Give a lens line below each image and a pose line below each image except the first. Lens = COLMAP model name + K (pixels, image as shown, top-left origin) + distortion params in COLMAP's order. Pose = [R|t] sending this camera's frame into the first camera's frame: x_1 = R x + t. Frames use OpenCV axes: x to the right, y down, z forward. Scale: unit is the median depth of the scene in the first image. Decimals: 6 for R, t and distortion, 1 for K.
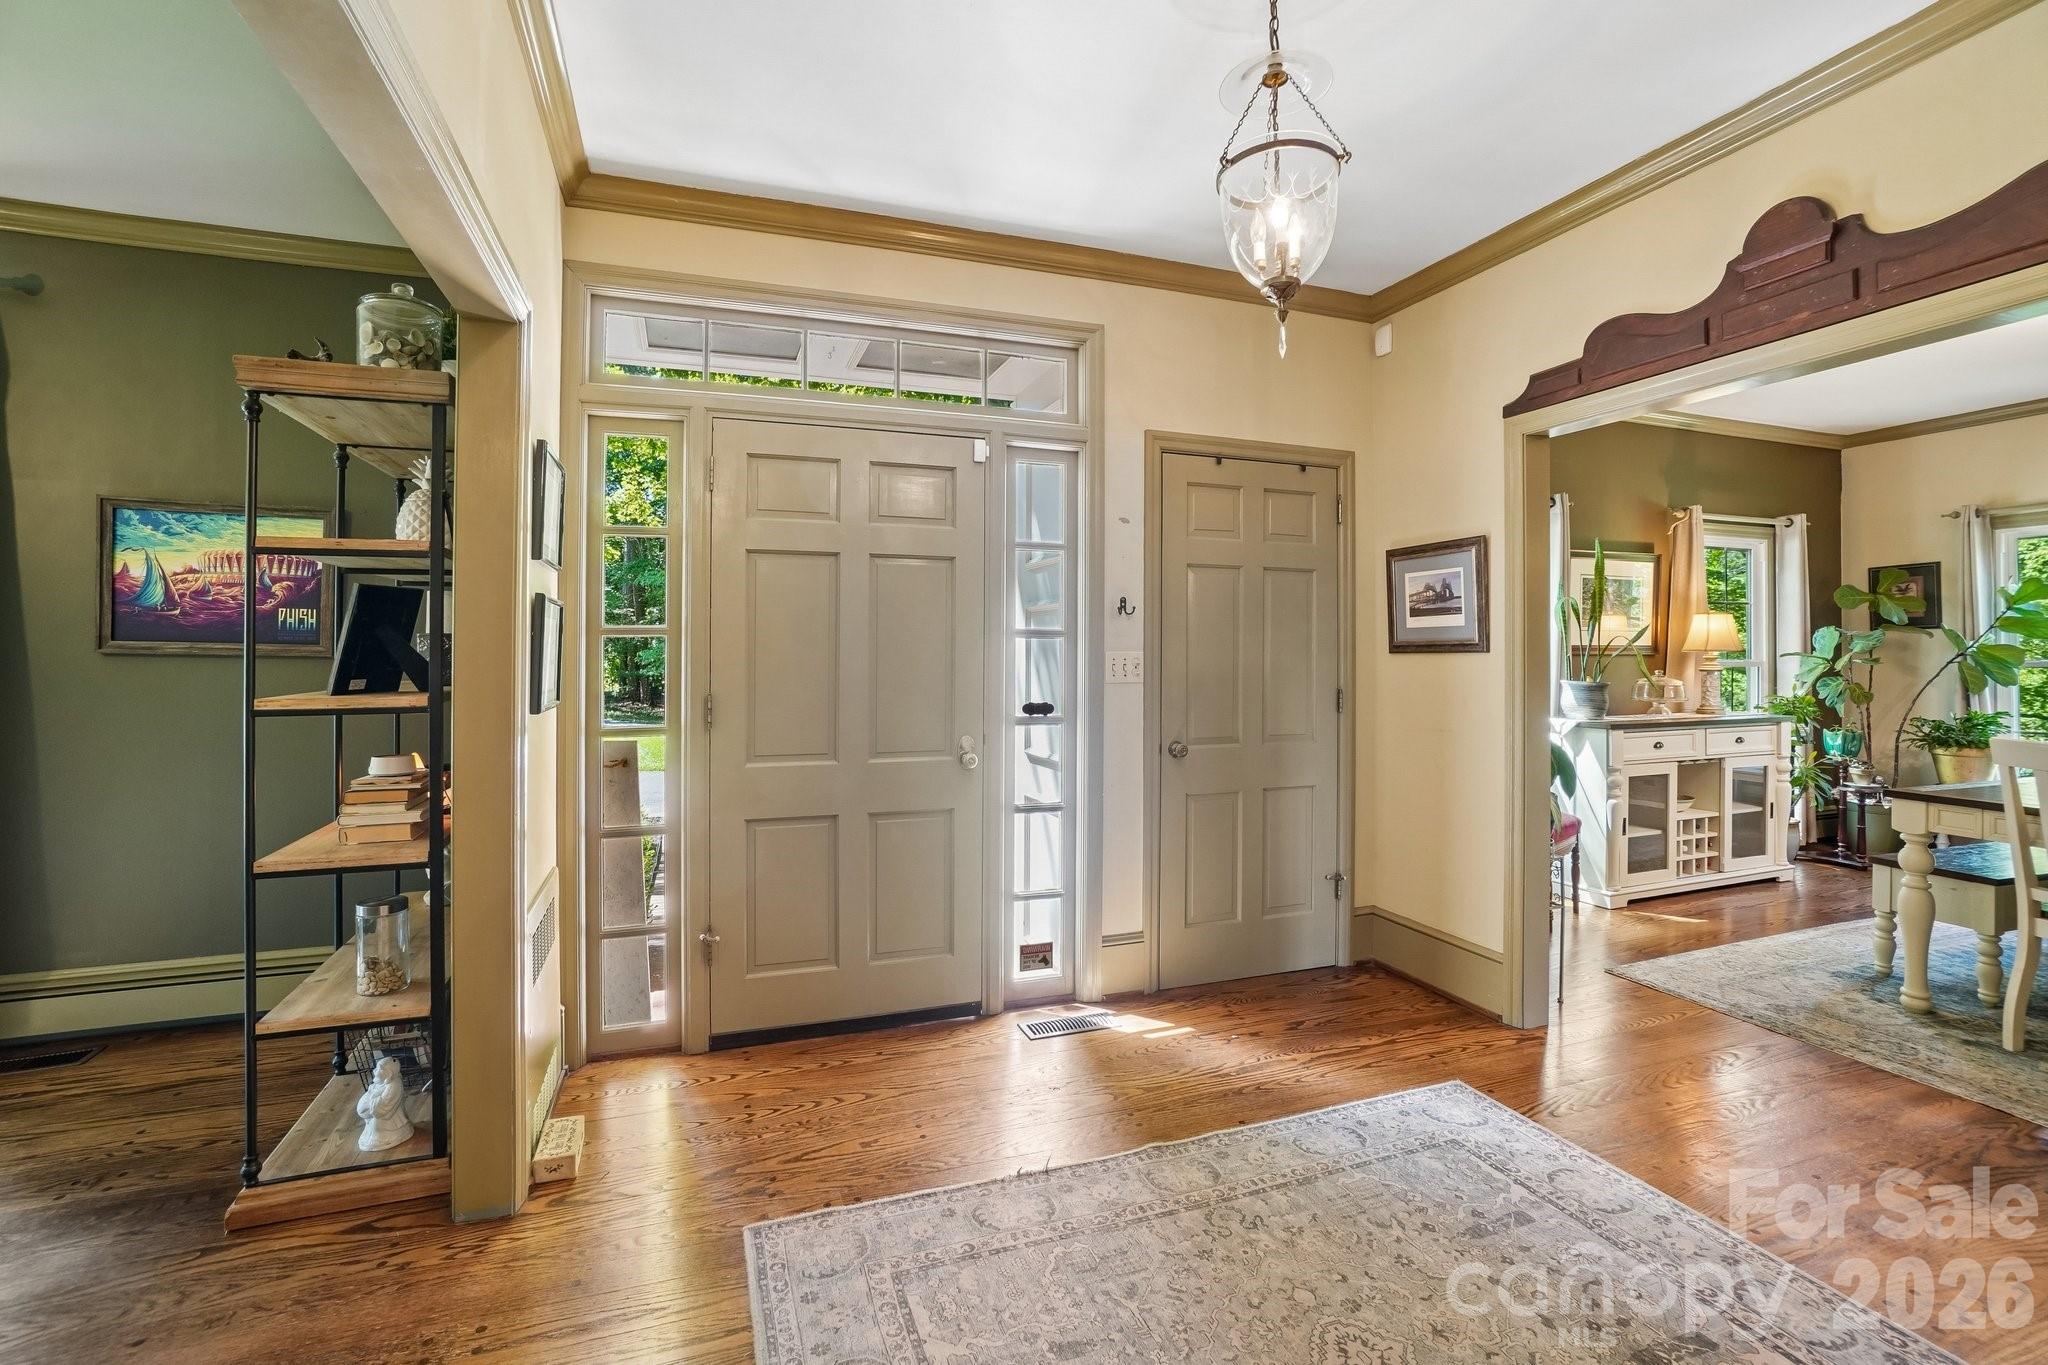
lens RADIAL K [[911.7, 0, 1012.8], [0, 911.7, 654.1], [0, 0, 1]] dist [-0.036313, 0.017332]
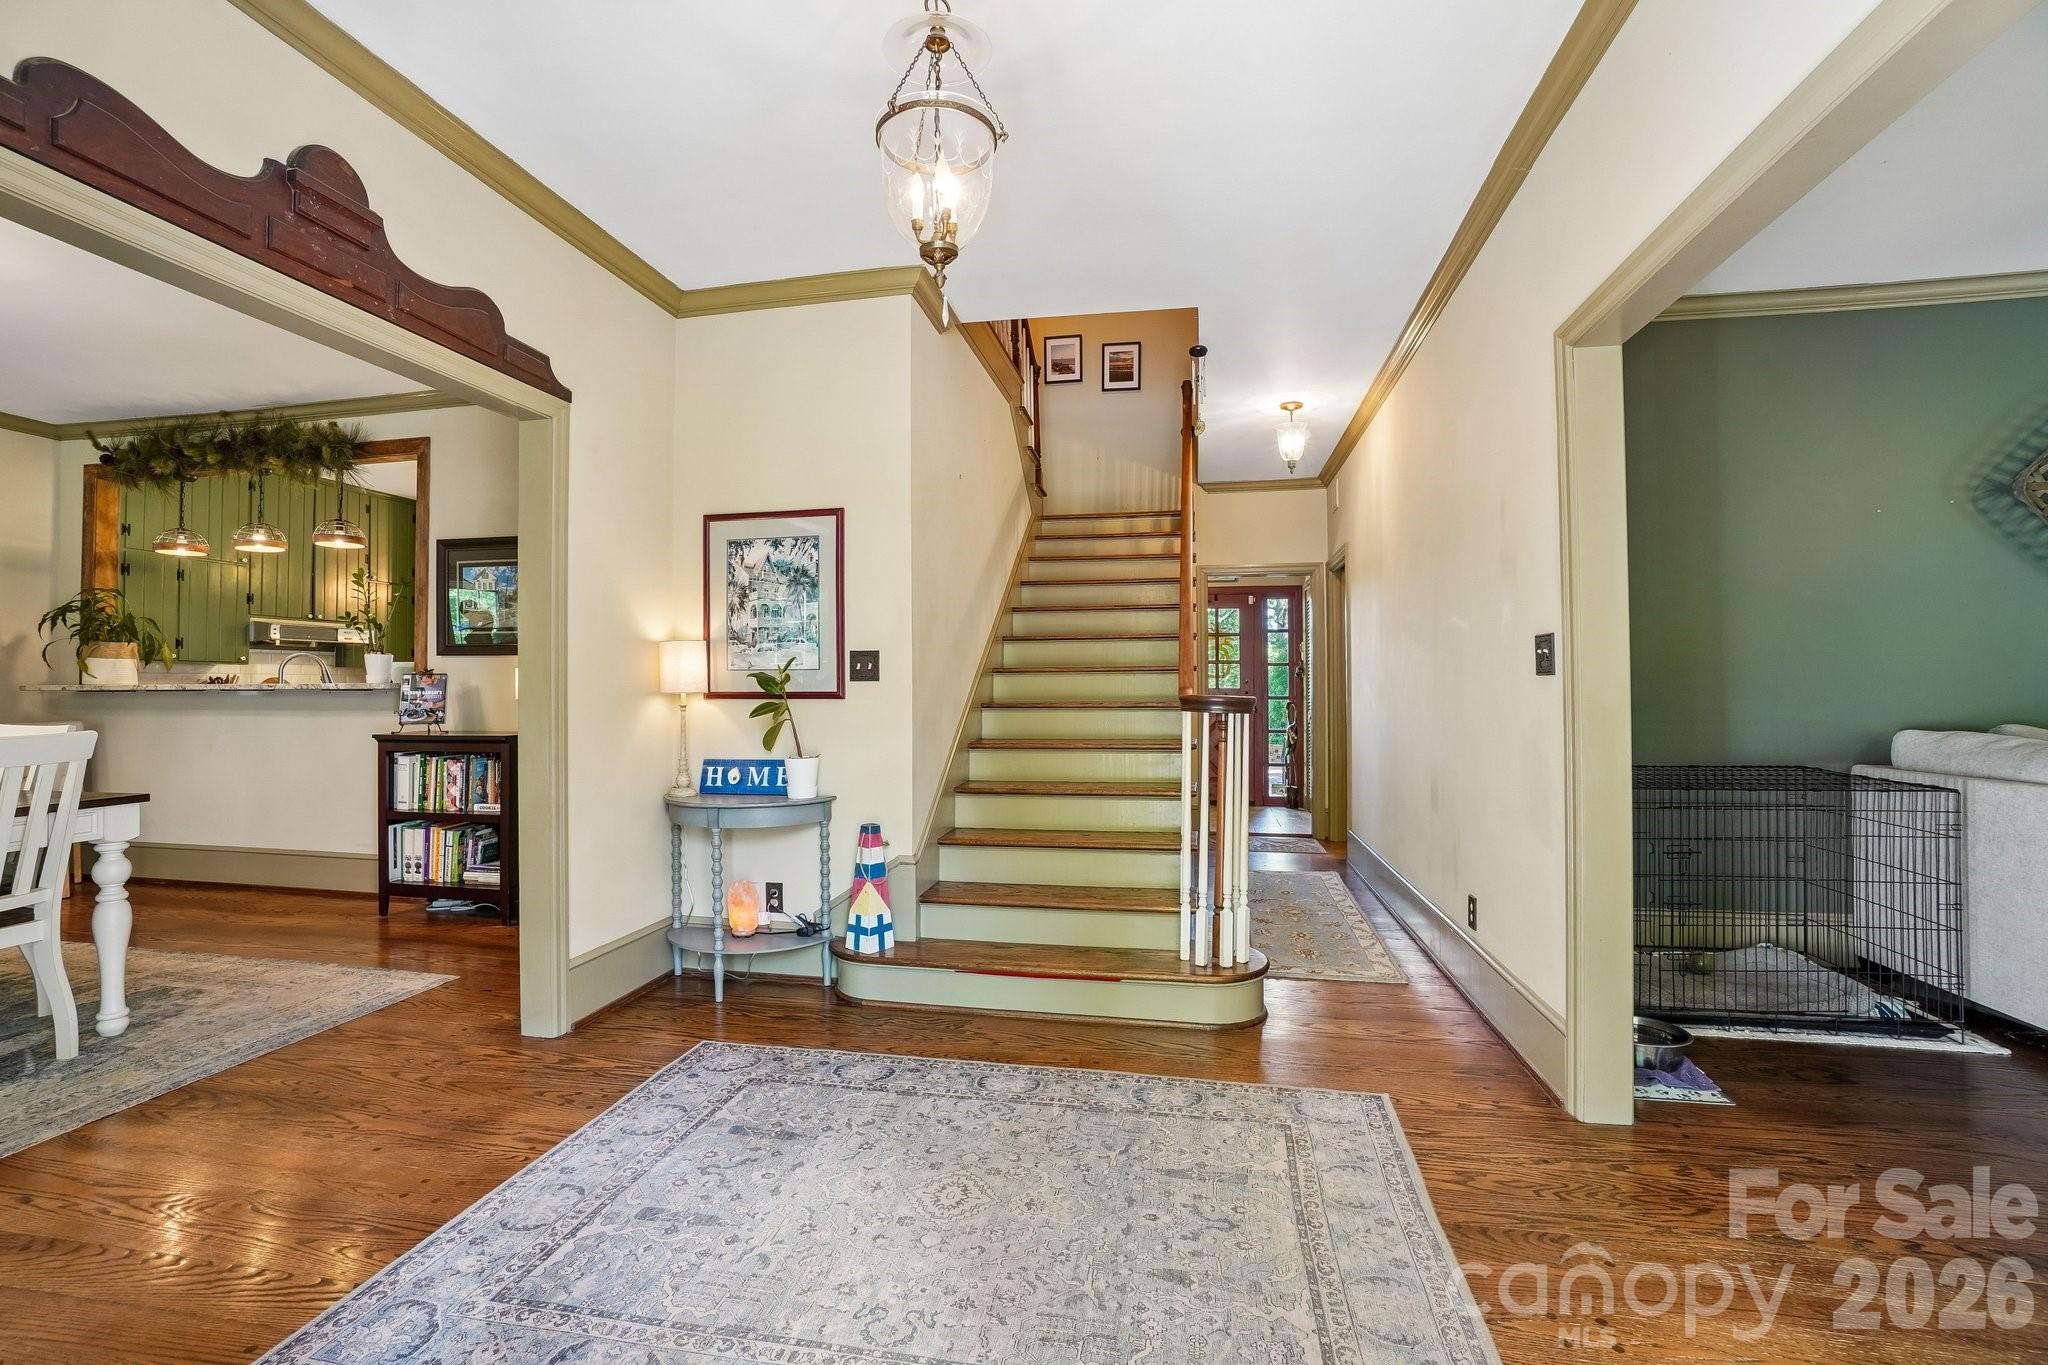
lens RADIAL K [[930.0, 0, 1012.0], [0, 930.0, 672.2], [0, 0, 1]] dist [-0.048628, 0.031295]
pose [[-0.862341, 0.009588, 0.506237, -0.288963], [-0.001645, 0.999762, -0.021737, 0.082723], [-0.506325, -0.019578, -0.862121, 1.823633]]
